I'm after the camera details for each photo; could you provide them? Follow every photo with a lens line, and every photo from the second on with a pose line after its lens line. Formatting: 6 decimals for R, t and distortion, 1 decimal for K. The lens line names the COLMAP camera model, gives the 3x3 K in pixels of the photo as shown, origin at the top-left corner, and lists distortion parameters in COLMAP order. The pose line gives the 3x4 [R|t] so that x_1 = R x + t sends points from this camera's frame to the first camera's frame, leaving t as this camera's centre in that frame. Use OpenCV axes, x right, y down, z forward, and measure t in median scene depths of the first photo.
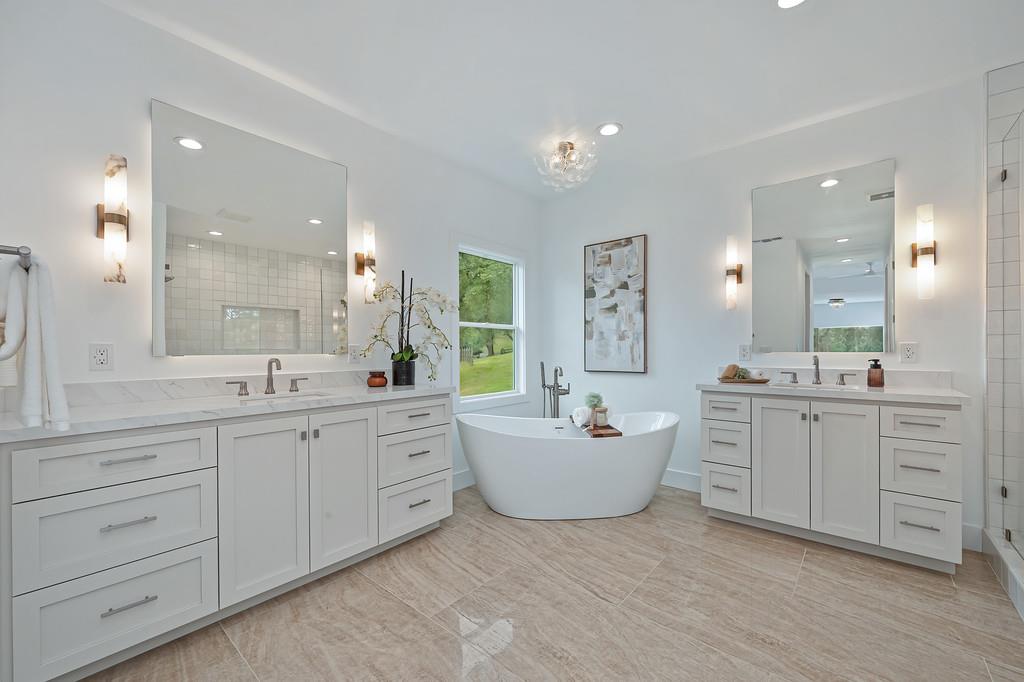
lens RADIAL K [[407.1, 0, 516.8], [0, 407.1, 349.2], [0, 0, 1]] dist [0.000992, 0.000221]
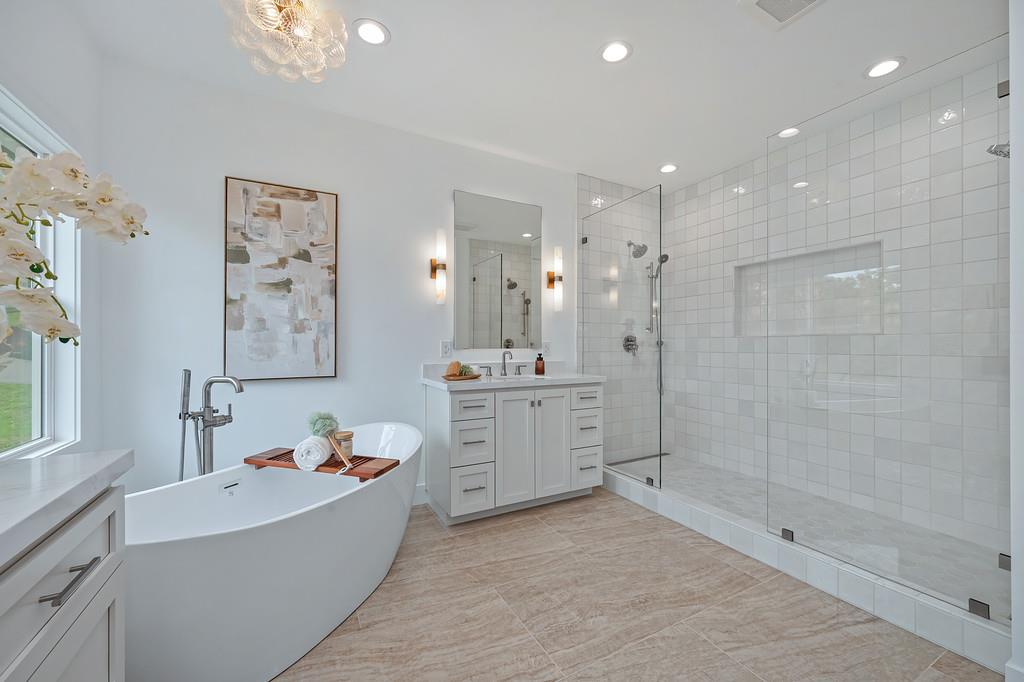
lens RADIAL K [[407.1, 0, 511.3], [0, 407.1, 341.7], [0, 0, 1]] dist [0.000992, 0.000221]
pose [[0.362906, 0.010331, 0.931769, -0.340677], [-0.002038, 0.999945, -0.010293, -0.000130], [-0.931824, 0.001836, 0.362907, 0.530595]]
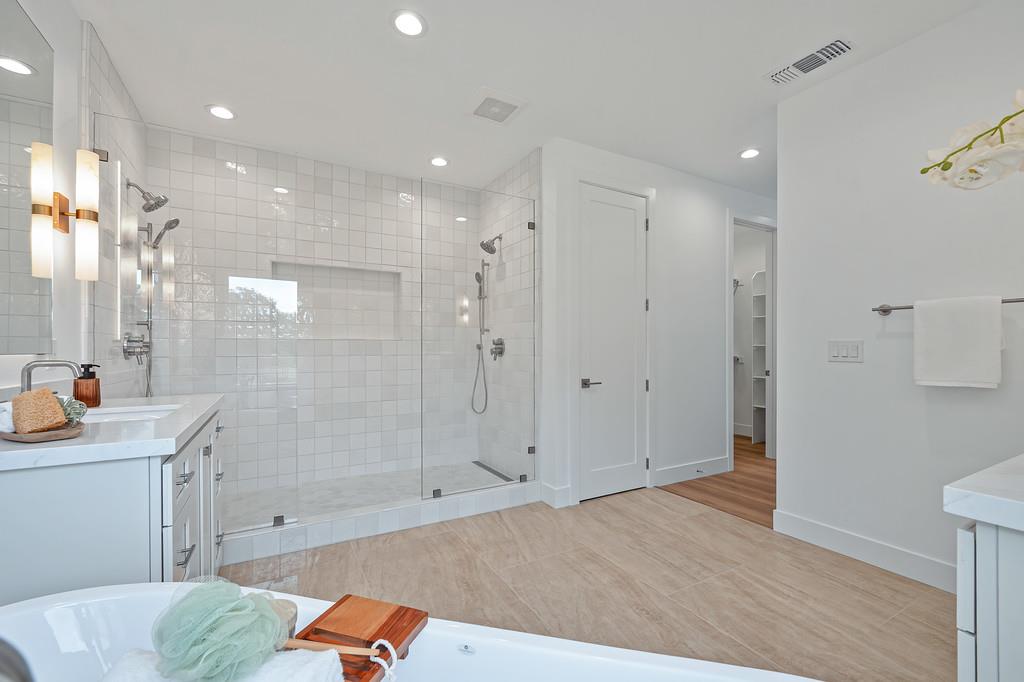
lens RADIAL K [[433.5, 0, 528.1], [0, 433.5, 352.2], [0, 0, 1]] dist [0.028226, -0.000111]
pose [[-0.943829, 0.001178, 0.330432, 0.000471], [0.002500, 0.999990, 0.003575, 0.004474], [-0.330425, 0.004201, -0.943823, 1.253593]]
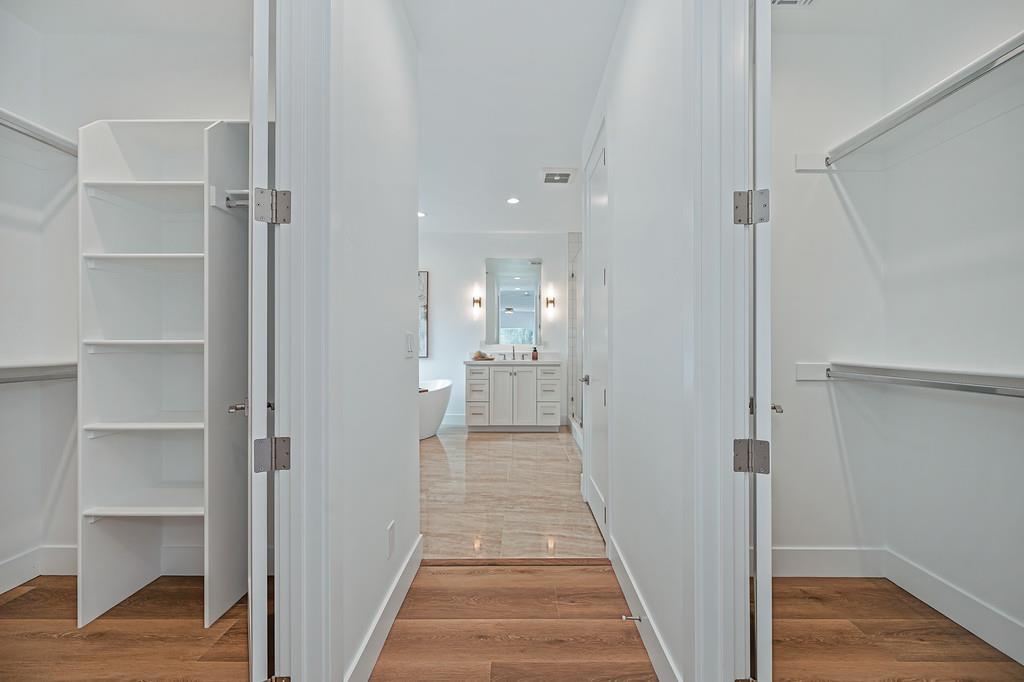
lens RADIAL K [[407.1, 0, 510.6], [0, 407.1, 343.4], [0, 0, 1]] dist [0.000992, 0.000221]
pose [[0.778961, 0.004142, 0.627058, -0.552092], [-0.002739, 0.999991, -0.003203, 0.009139], [-0.627066, 0.000778, 0.778966, -0.580207]]
